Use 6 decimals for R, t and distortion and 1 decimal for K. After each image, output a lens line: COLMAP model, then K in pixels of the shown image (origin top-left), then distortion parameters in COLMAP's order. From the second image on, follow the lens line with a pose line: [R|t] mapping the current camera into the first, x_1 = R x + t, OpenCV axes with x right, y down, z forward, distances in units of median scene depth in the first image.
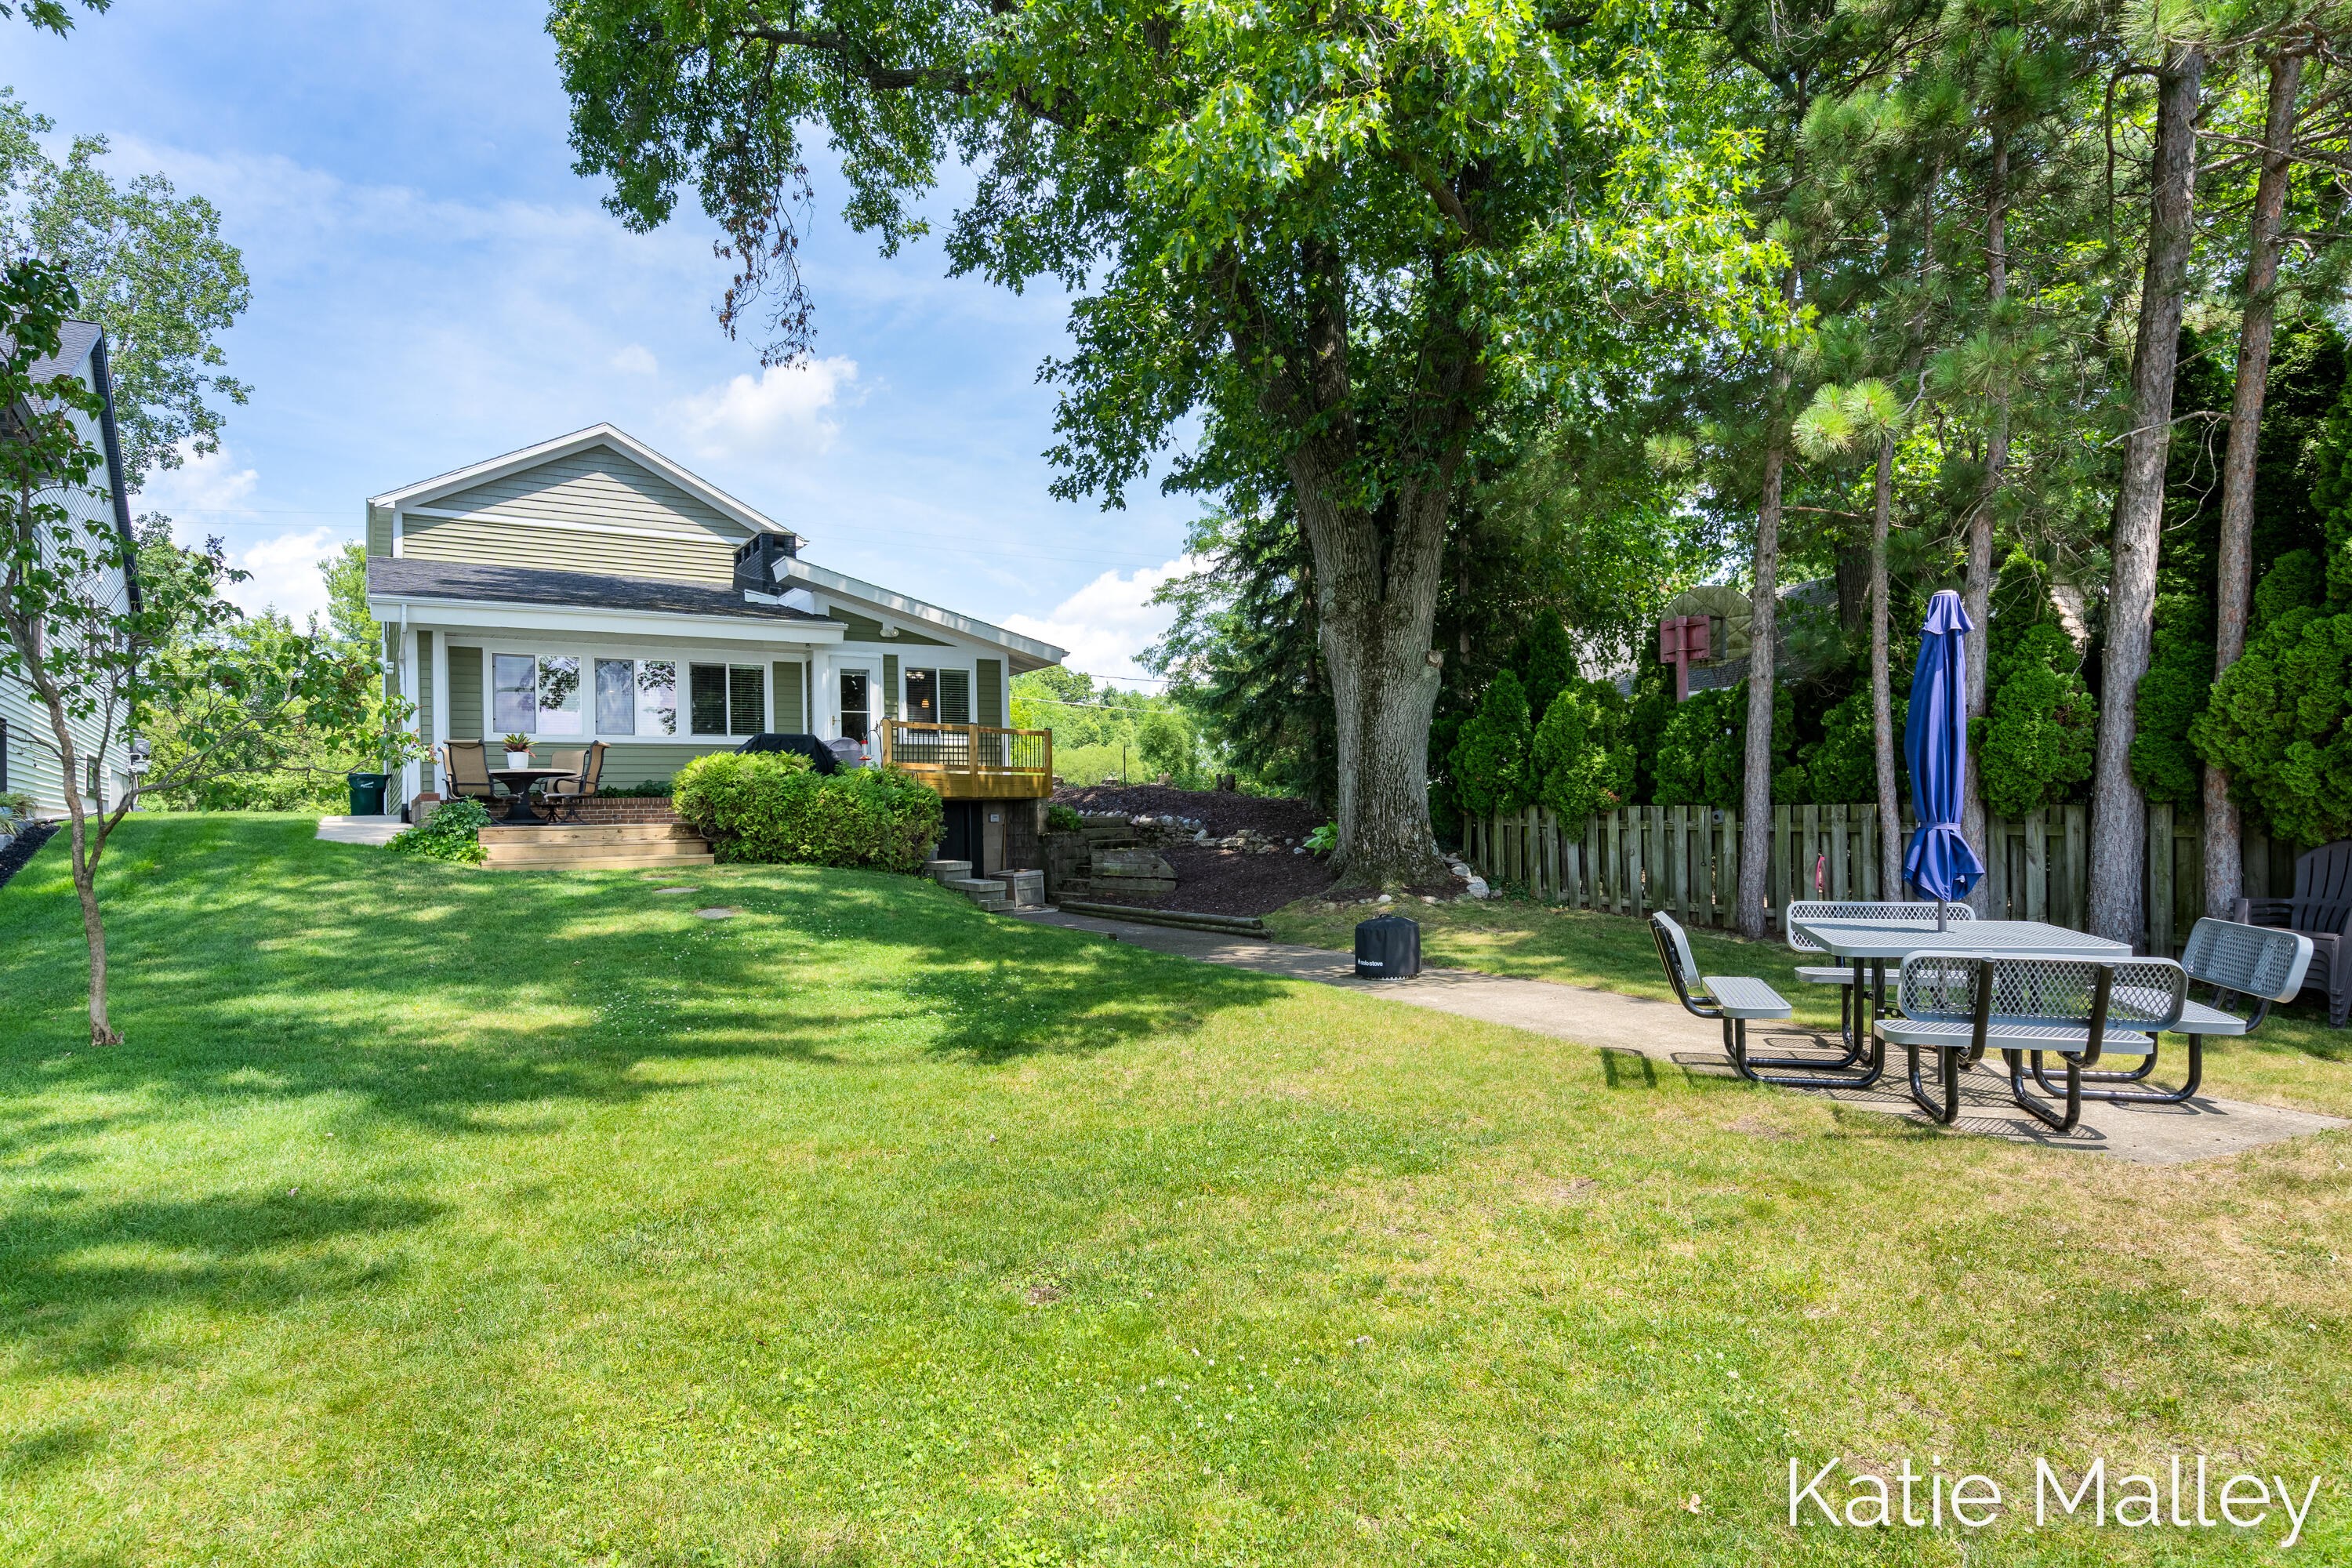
lens RADIAL K [[1253.6, 0, 1152.3], [0, 1253.6, 804.2], [0, 0, 1]] dist [0.000308, 0.000023]
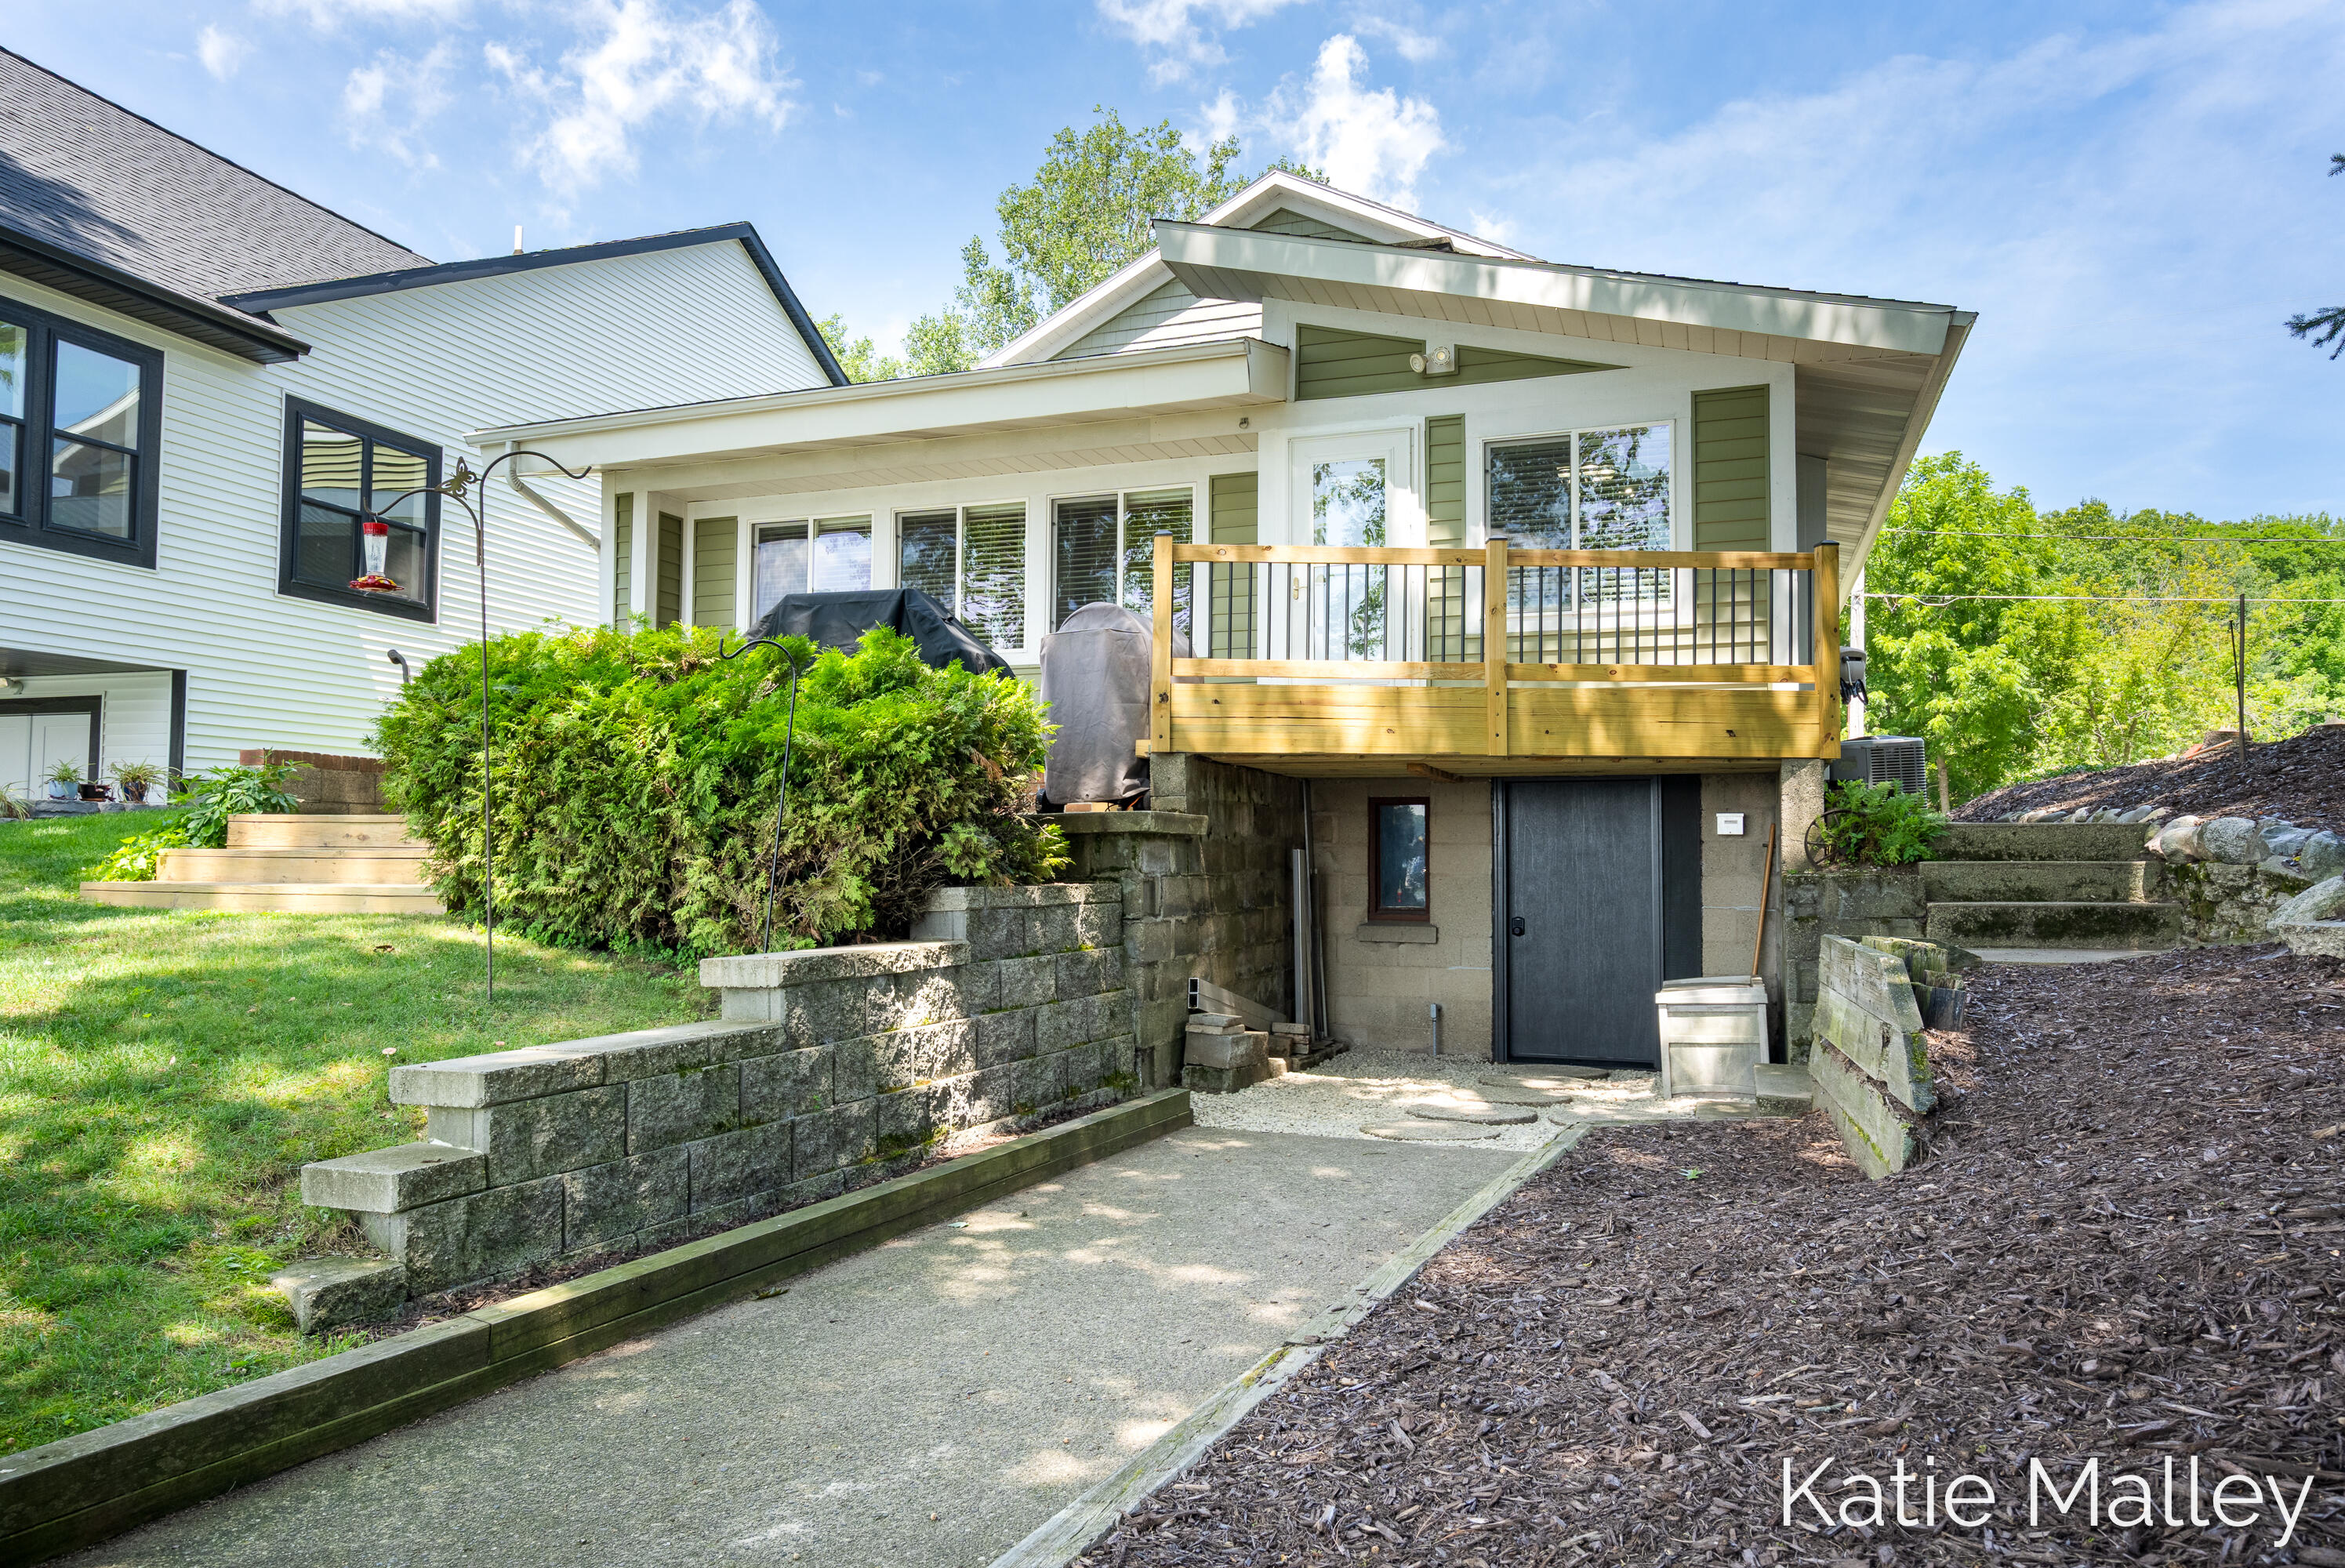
lens RADIAL K [[1473.3, 0, 1172.5], [0, 1473.3, 784.0], [0, 0, 1]] dist [0.013213, 0.000466]
pose [[0.617890, -0.012102, -0.786171, 0.108050], [-0.010157, 0.999675, -0.023371, 0.011328], [0.786199, 0.022426, 0.617567, 0.636472]]
